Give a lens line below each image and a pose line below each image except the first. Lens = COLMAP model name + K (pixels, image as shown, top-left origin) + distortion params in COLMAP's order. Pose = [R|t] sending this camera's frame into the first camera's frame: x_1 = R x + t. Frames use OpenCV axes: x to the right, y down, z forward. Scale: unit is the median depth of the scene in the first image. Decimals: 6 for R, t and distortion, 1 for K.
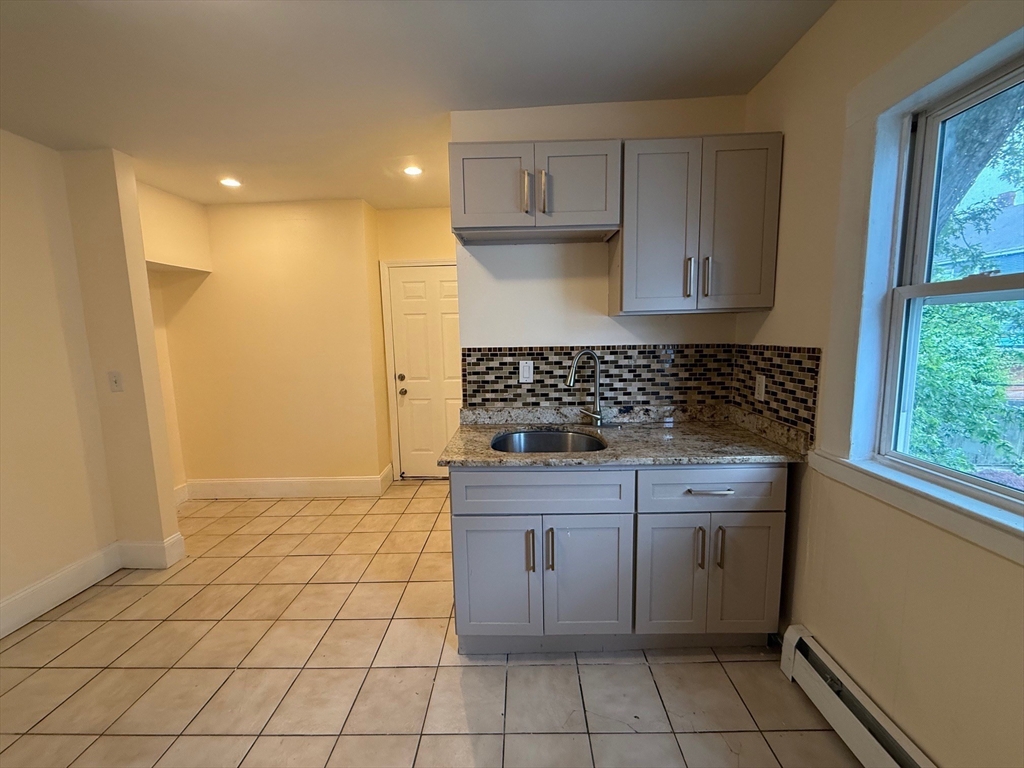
lens RADIAL K [[409.3, 0, 510.2], [0, 409.3, 383.5], [0, 0, 1]] dist [-0.000057, -0.000186]
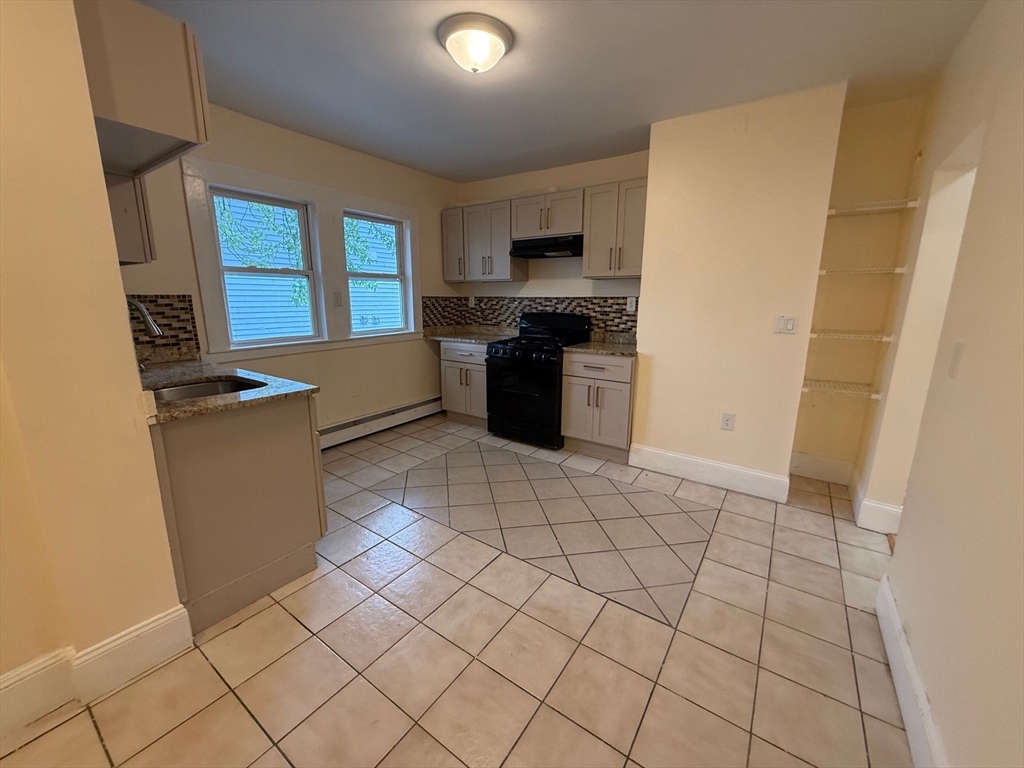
lens RADIAL K [[409.3, 0, 510.2], [0, 409.3, 383.5], [0, 0, 1]] dist [-0.000057, -0.000186]
pose [[-0.840294, -0.099438, 0.532934, -0.956725], [0.078265, 0.950486, 0.300751, -0.102498], [-0.536452, 0.294429, -0.790905, 1.242982]]
